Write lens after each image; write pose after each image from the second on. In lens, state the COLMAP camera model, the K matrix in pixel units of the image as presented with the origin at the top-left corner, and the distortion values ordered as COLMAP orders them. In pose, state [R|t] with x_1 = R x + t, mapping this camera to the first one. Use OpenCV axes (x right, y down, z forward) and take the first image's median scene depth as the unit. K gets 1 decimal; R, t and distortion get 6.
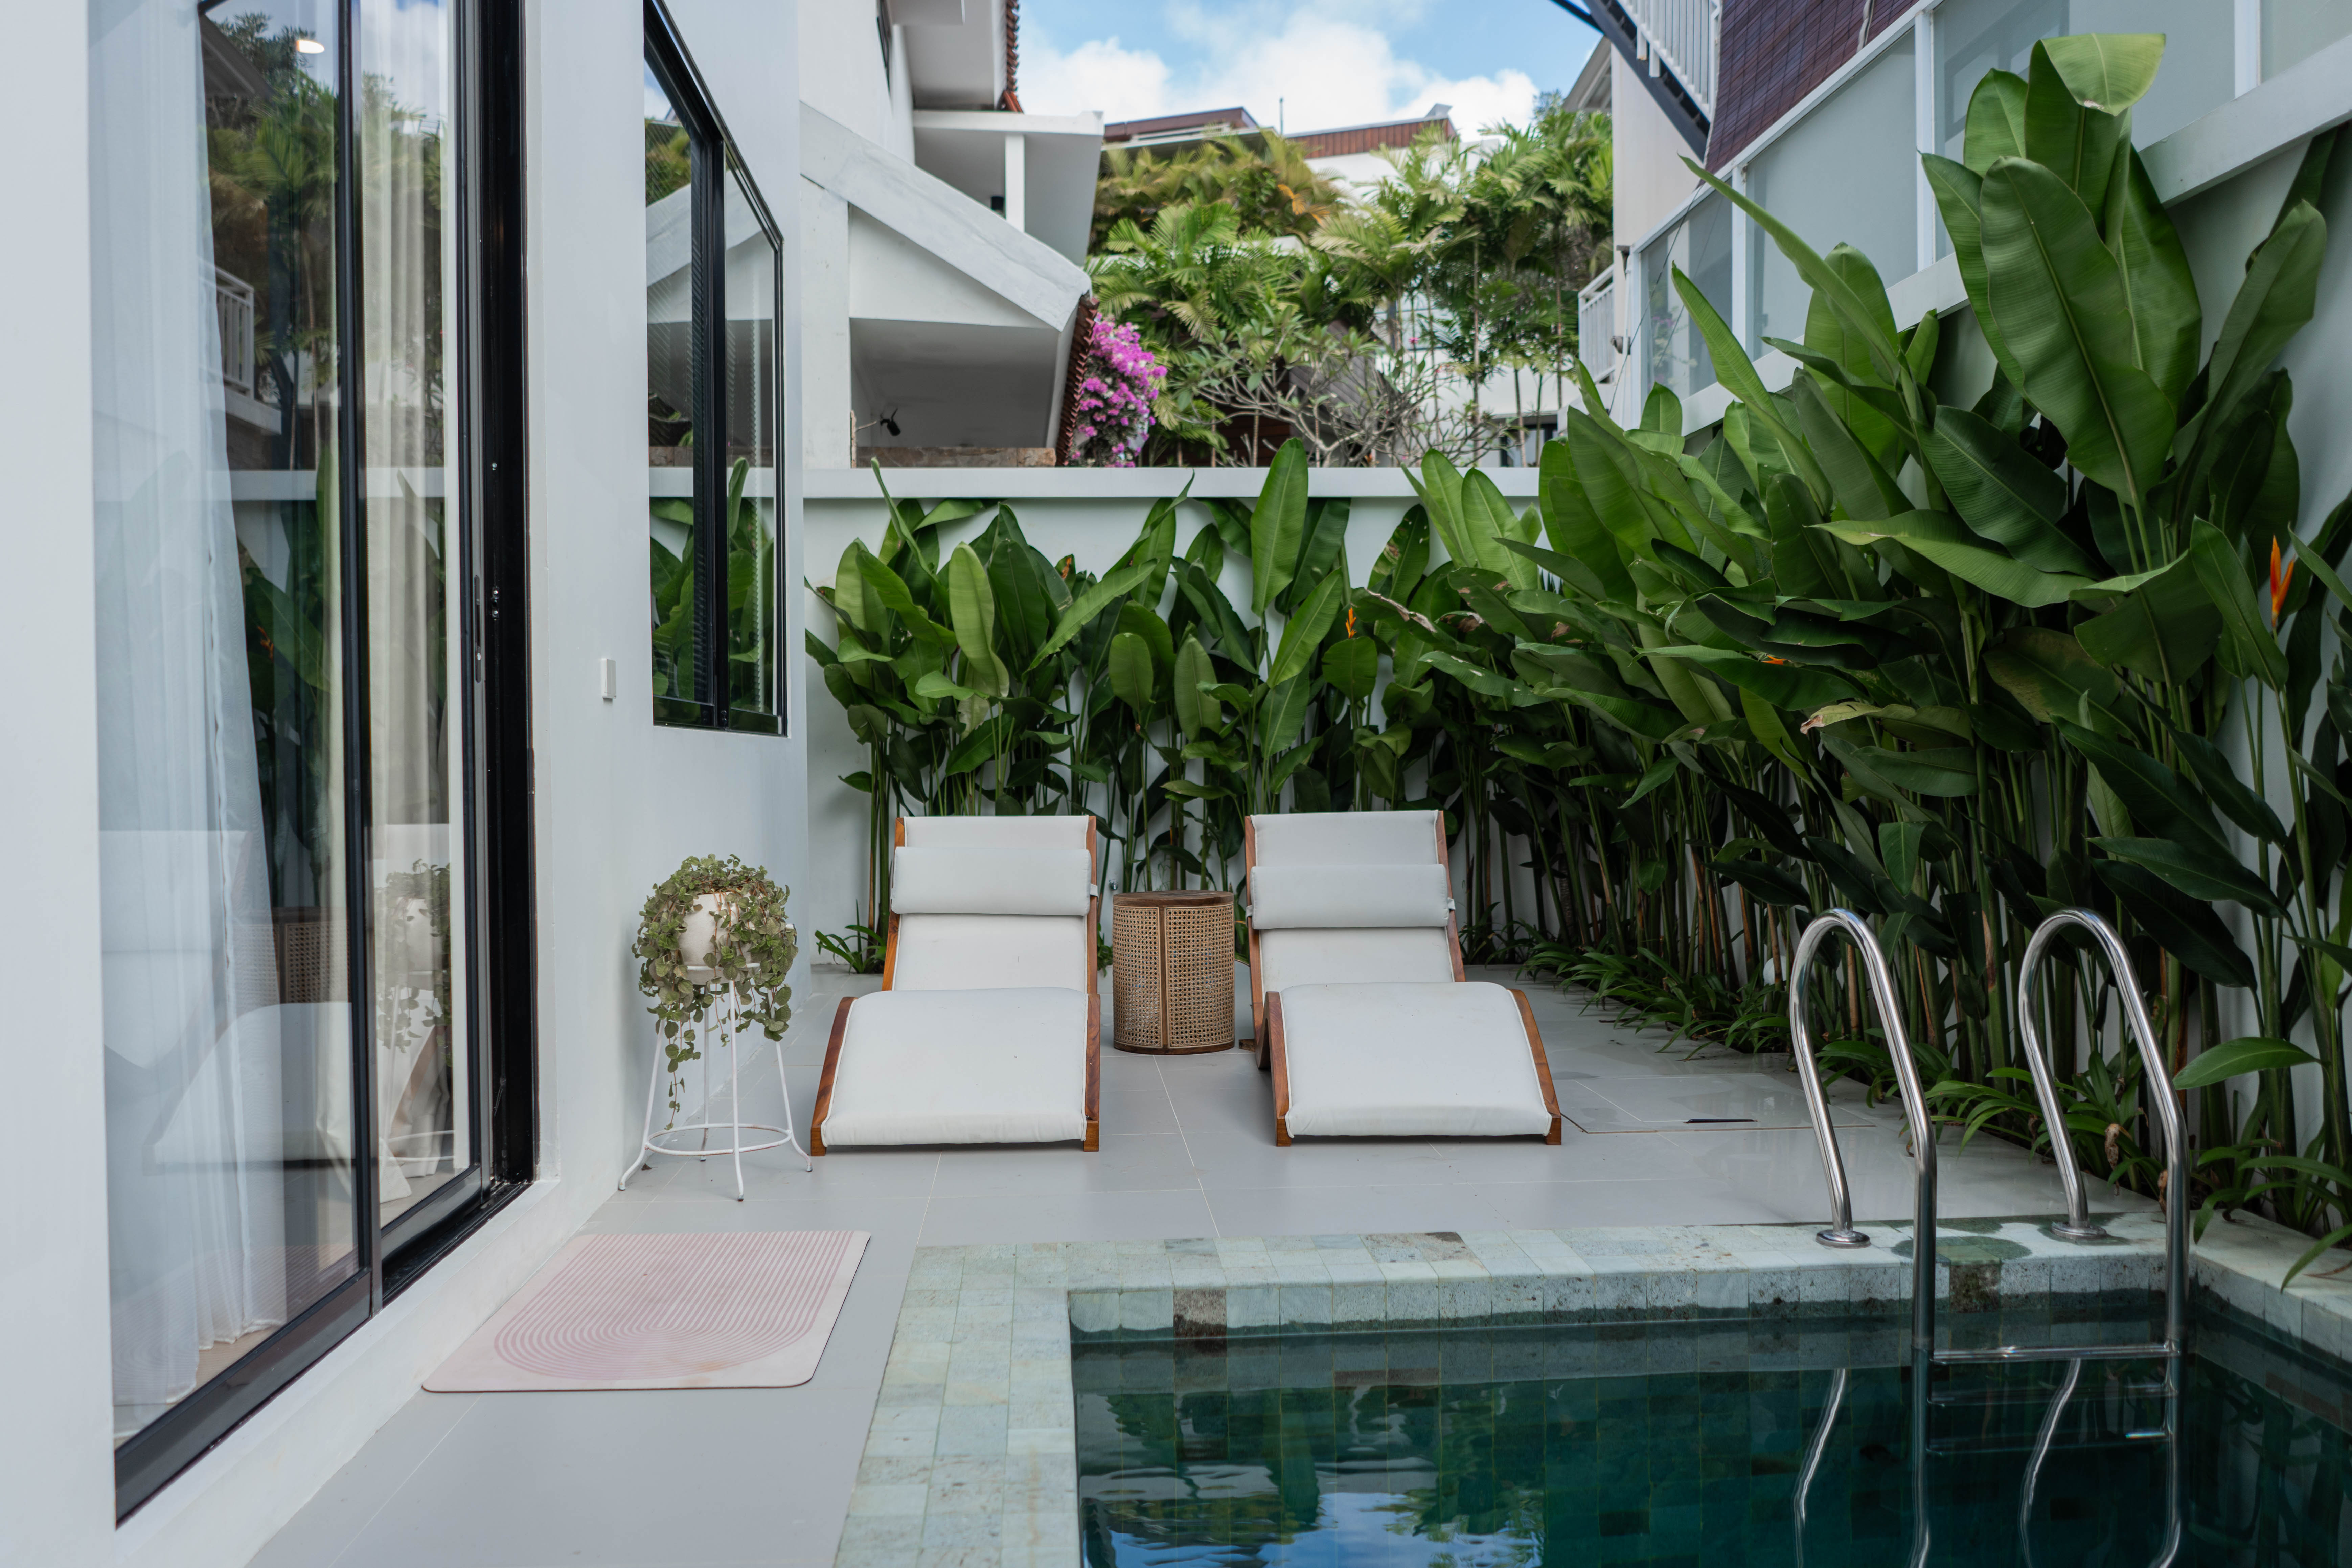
lens RADIAL K [[1788.3, 0, 1176.0], [0, 1788.3, 784.0], [0, 0, 1]] dist [-0.018999, 0.002550]
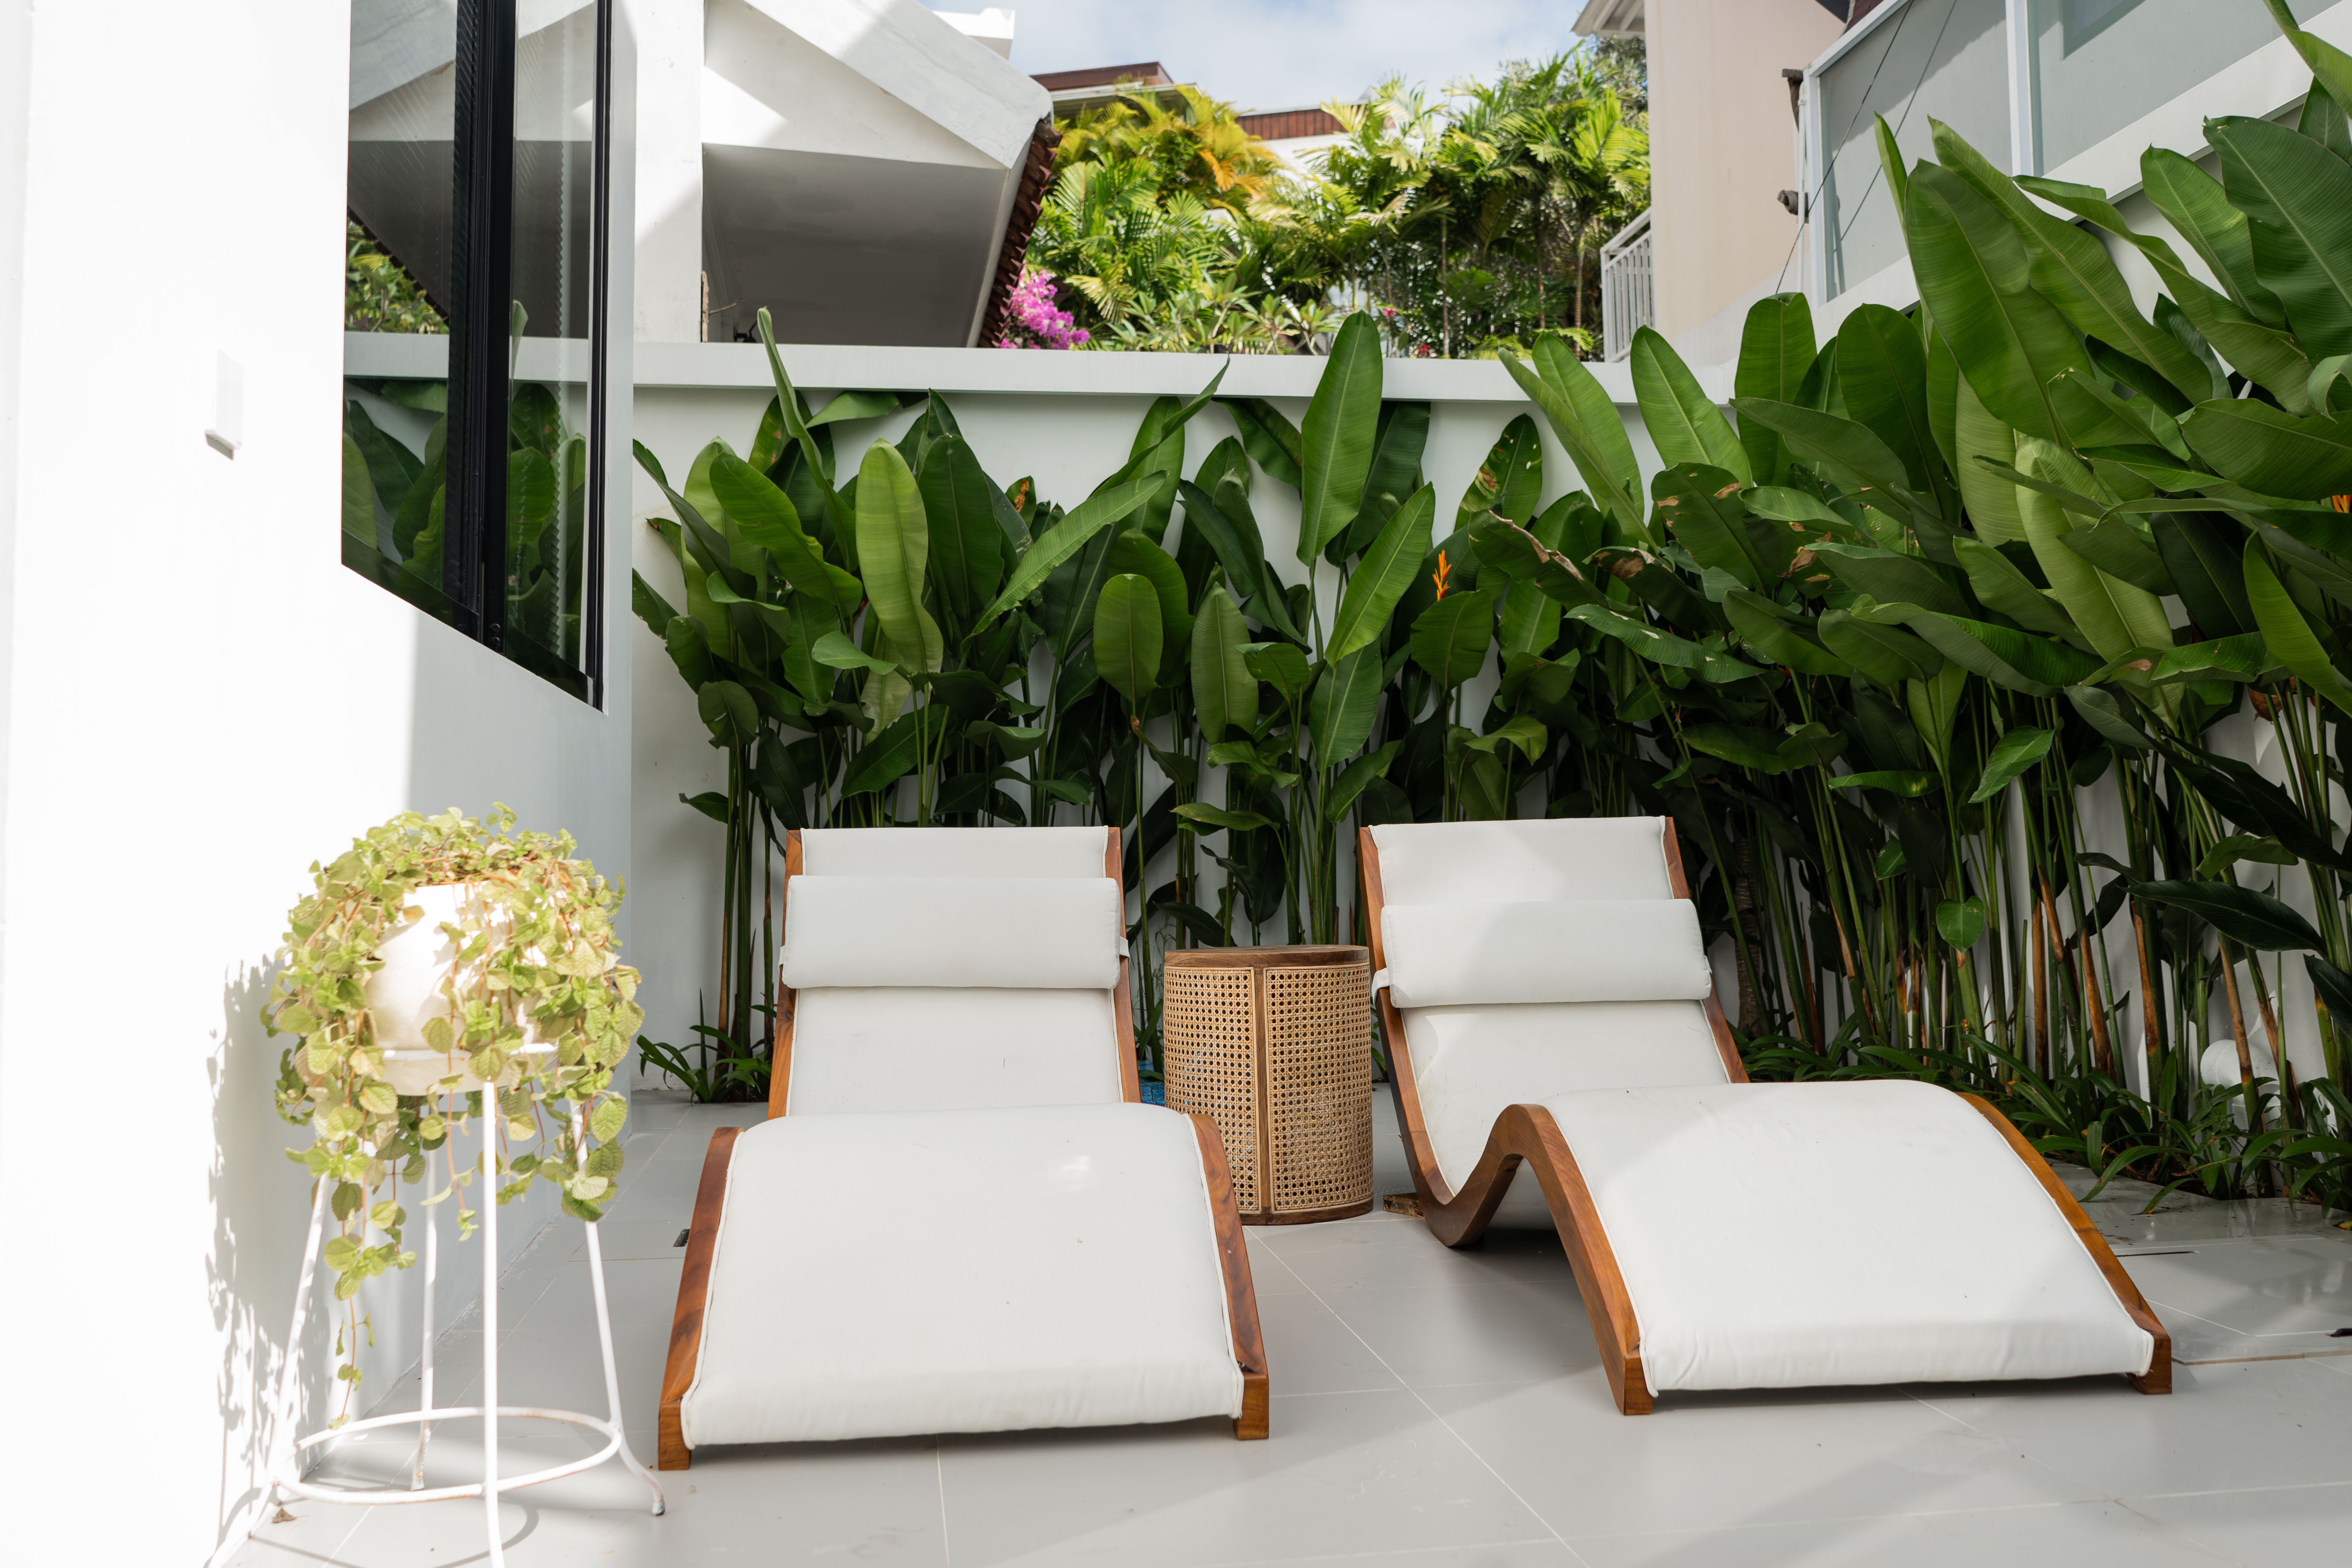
lens RADIAL K [[1955.3, 0, 1194.3], [0, 1955.3, 728.9], [0, 0, 1]] dist [-0.030392, 0.006986]
pose [[0.996012, 0.001842, 0.089199, -0.063374], [0.006184, 0.995957, -0.089619, 0.035546], [-0.089004, 0.089813, 0.991974, 0.267226]]
